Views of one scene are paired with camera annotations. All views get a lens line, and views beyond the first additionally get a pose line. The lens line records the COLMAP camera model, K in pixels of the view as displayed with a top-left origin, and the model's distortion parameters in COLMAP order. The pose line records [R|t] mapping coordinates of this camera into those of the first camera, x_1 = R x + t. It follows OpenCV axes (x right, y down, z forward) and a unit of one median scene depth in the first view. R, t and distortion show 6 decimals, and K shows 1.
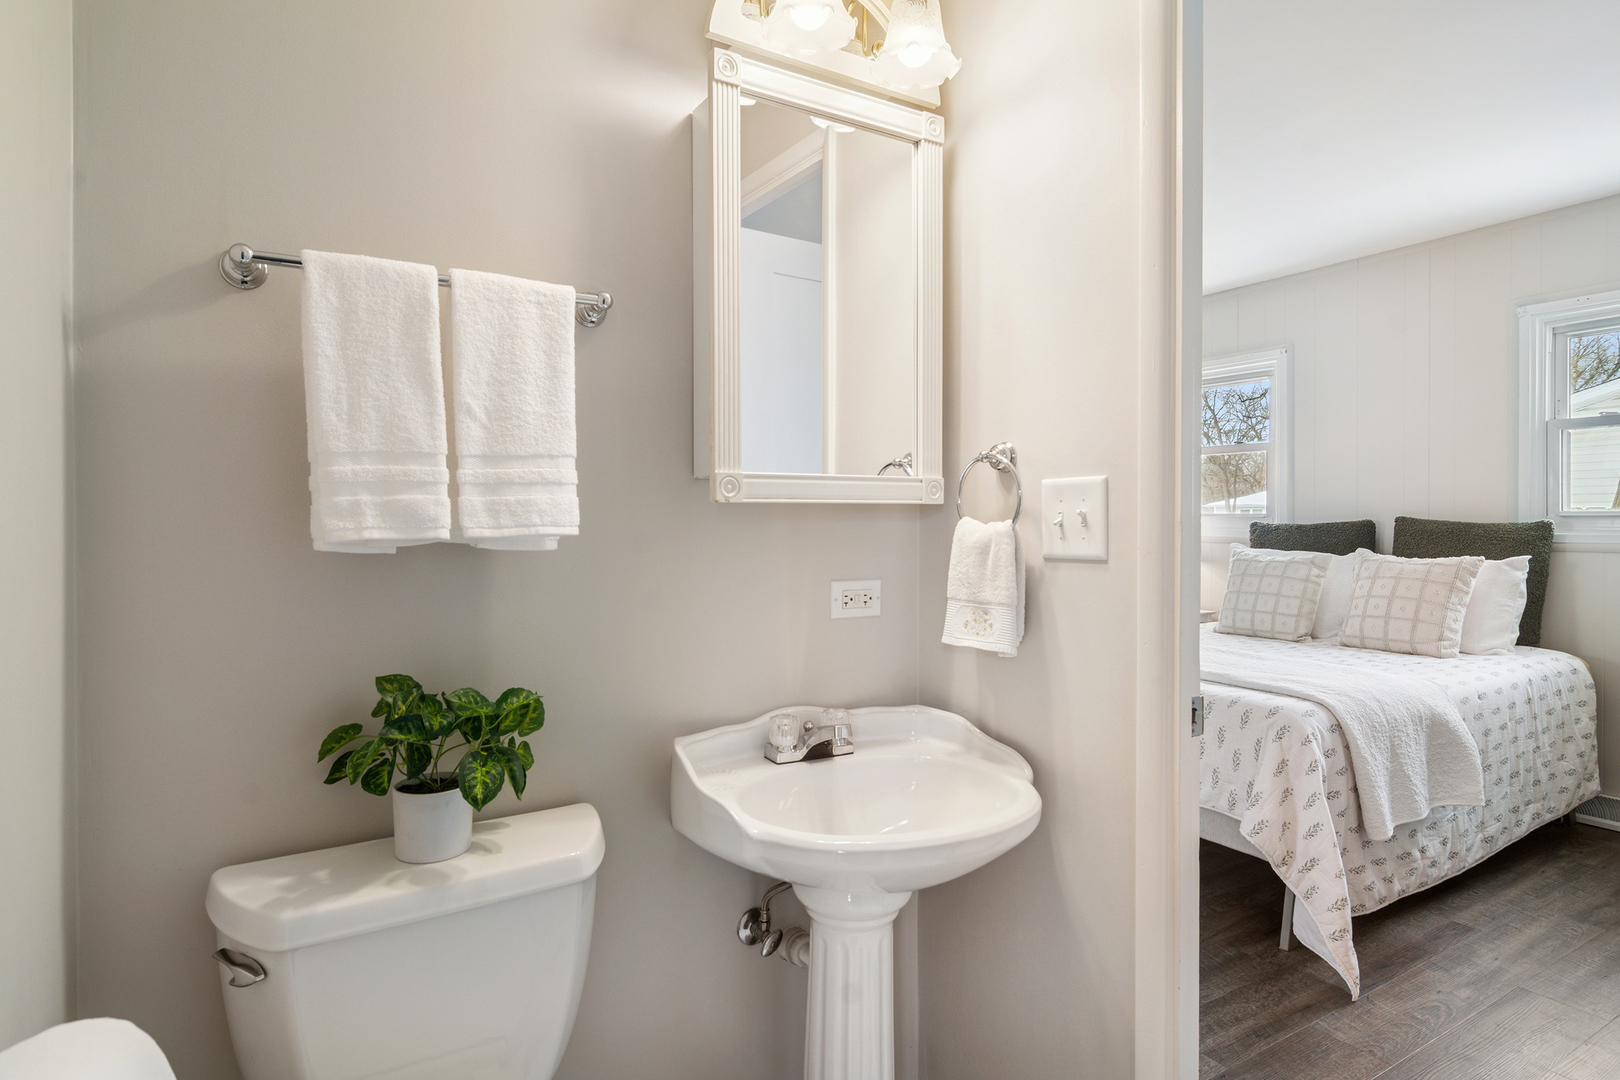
lens RADIAL K [[873.0, 0, 809.1], [0, 873.0, 532.2], [0, 0, 1]] dist [0.004603, 0.001416]
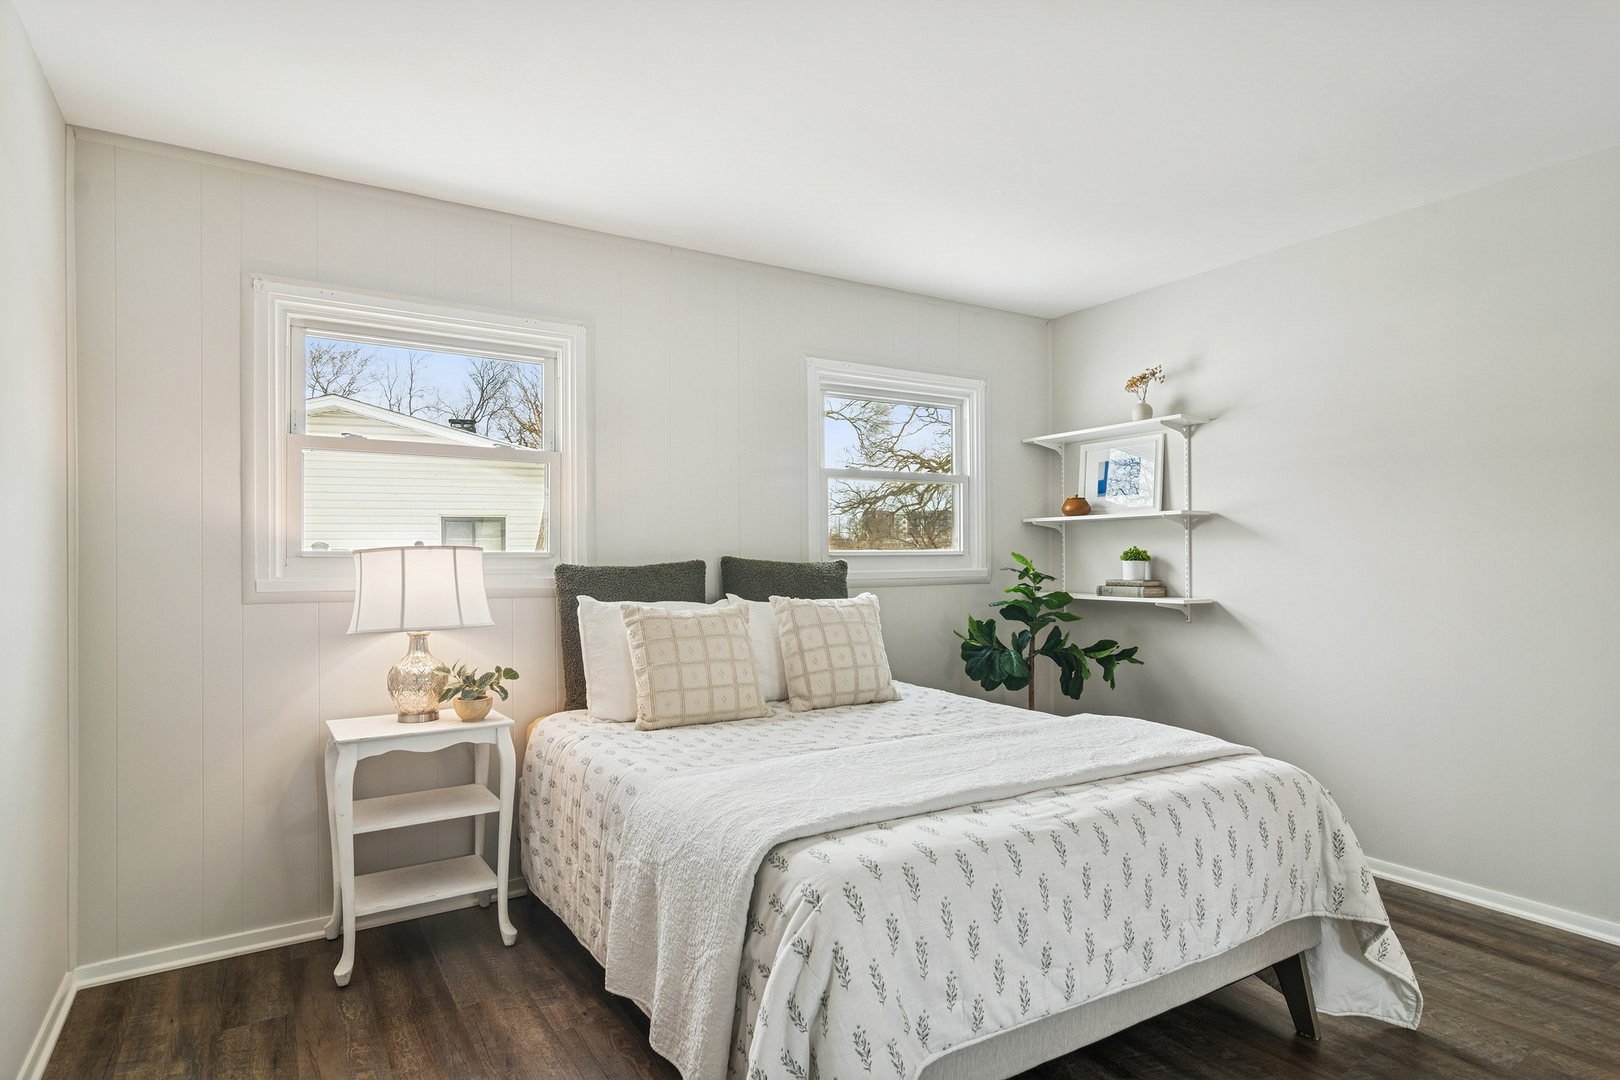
lens RADIAL K [[873.0, 0, 812.2], [0, 873.0, 543.9], [0, 0, 1]] dist [0.004603, 0.001416]
pose [[-0.025569, 0.012290, 0.999598, -0.216387], [0.018376, 0.999761, -0.011822, -0.018026], [-0.999504, 0.018067, -0.025789, 0.948170]]
